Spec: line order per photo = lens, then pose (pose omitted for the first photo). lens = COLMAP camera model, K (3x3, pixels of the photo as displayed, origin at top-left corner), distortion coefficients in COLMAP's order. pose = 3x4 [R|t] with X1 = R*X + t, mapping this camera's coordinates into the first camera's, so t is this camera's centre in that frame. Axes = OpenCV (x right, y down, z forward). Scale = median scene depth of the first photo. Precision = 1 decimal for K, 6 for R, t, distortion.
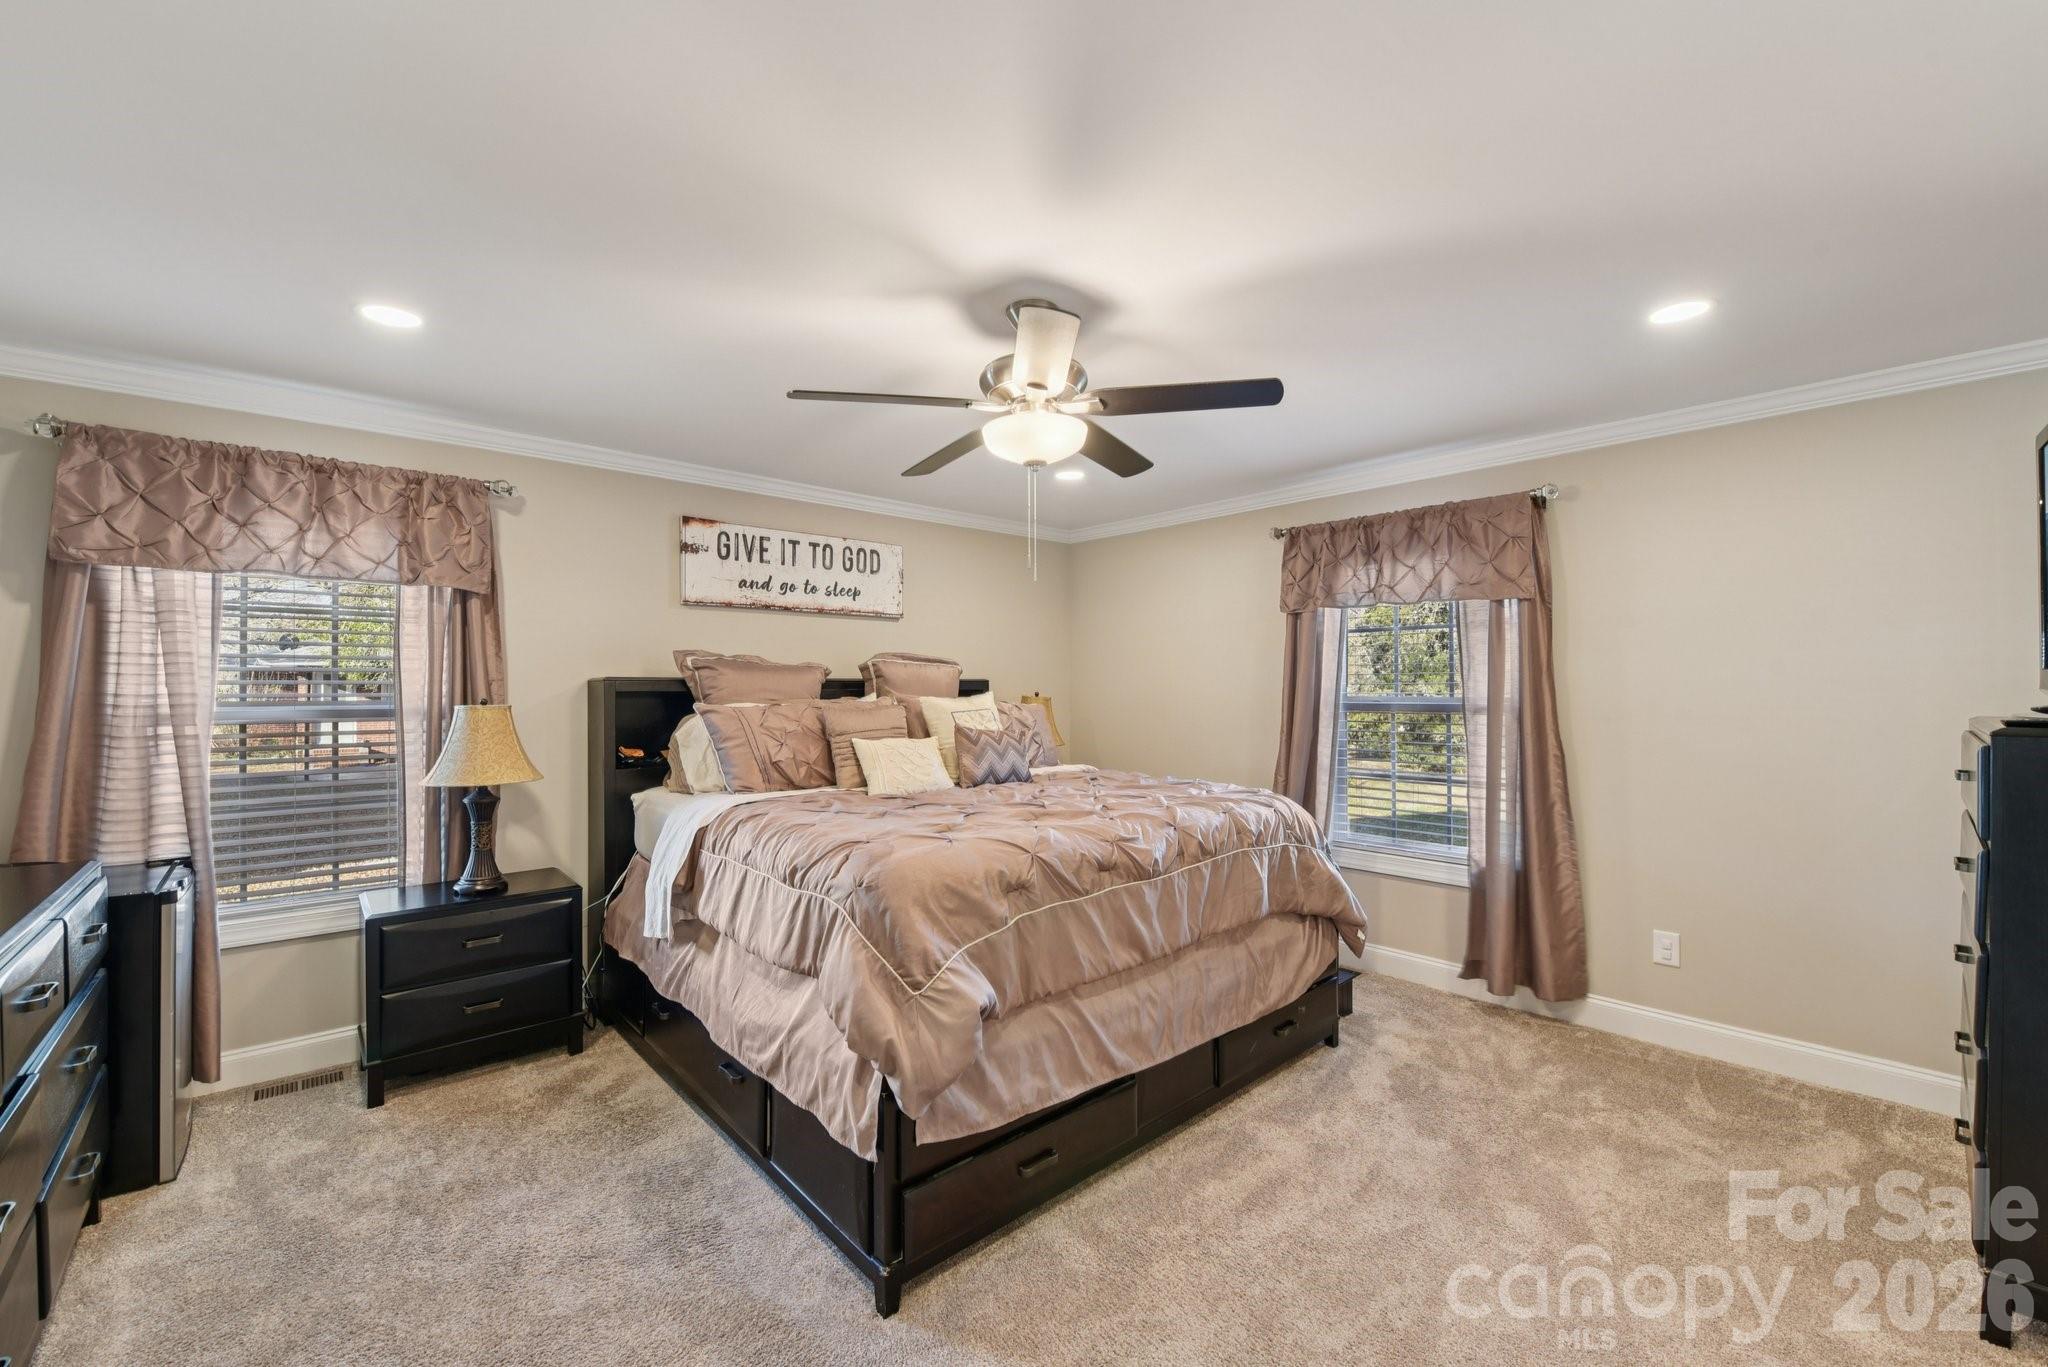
lens RADIAL K [[823.4, 0, 1012.2], [0, 823.4, 690.6], [0, 0, 1]] dist [-0.020332, -0.001812]
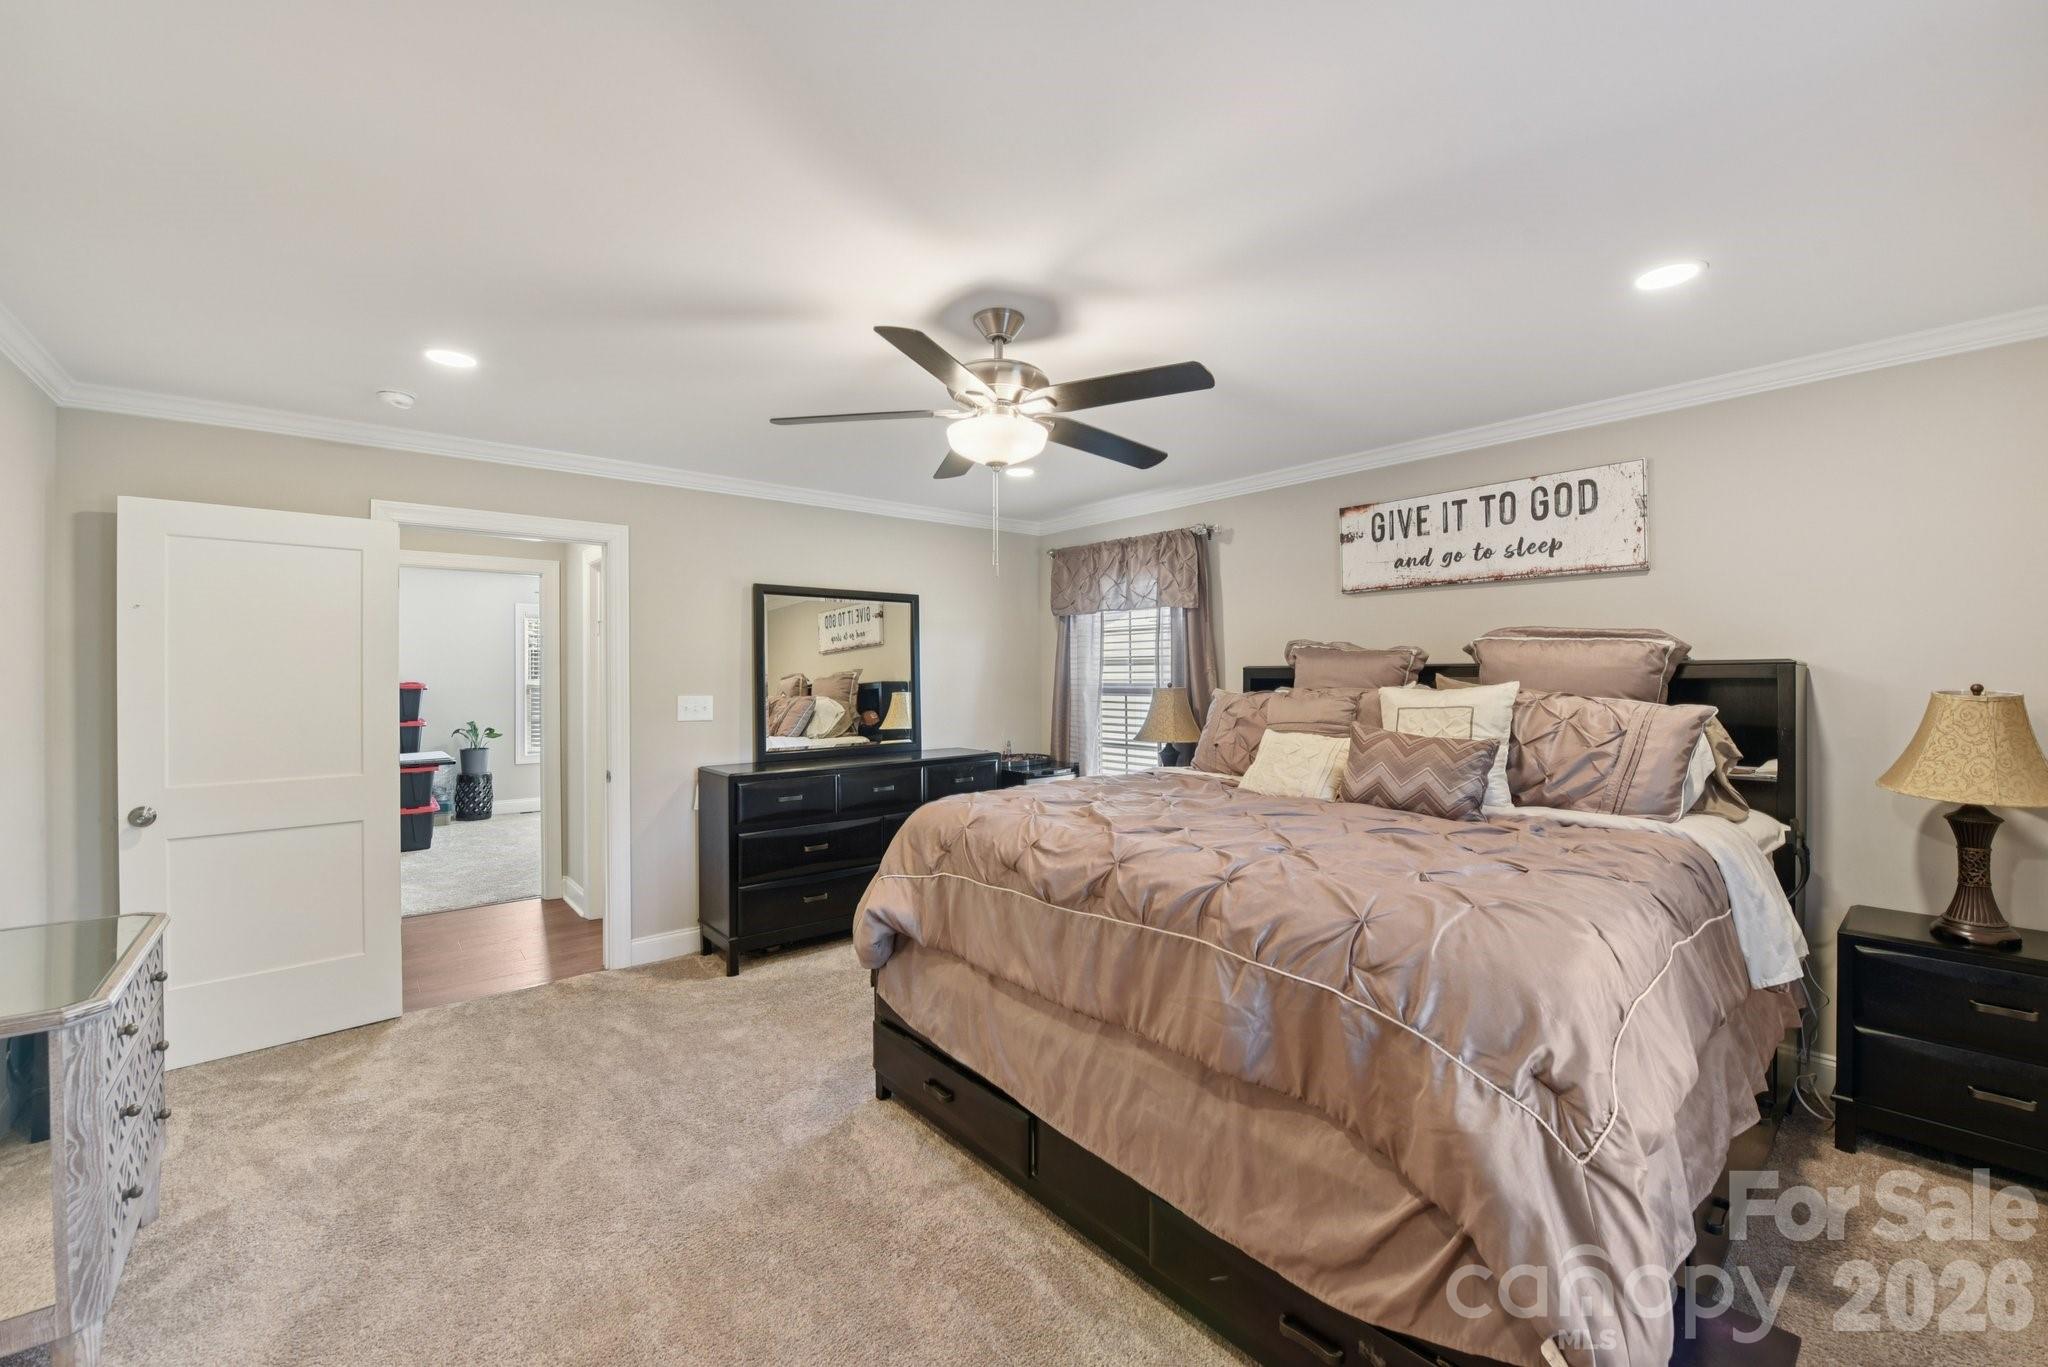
lens RADIAL K [[823.4, 0, 1013.1], [0, 823.4, 677.3], [0, 0, 1]] dist [-0.020332, -0.001812]
pose [[-0.033932, 0.001159, -0.999423, 0.601164], [-0.002211, 0.999997, 0.001235, -0.001615], [0.999422, 0.002252, -0.033929, 0.587940]]
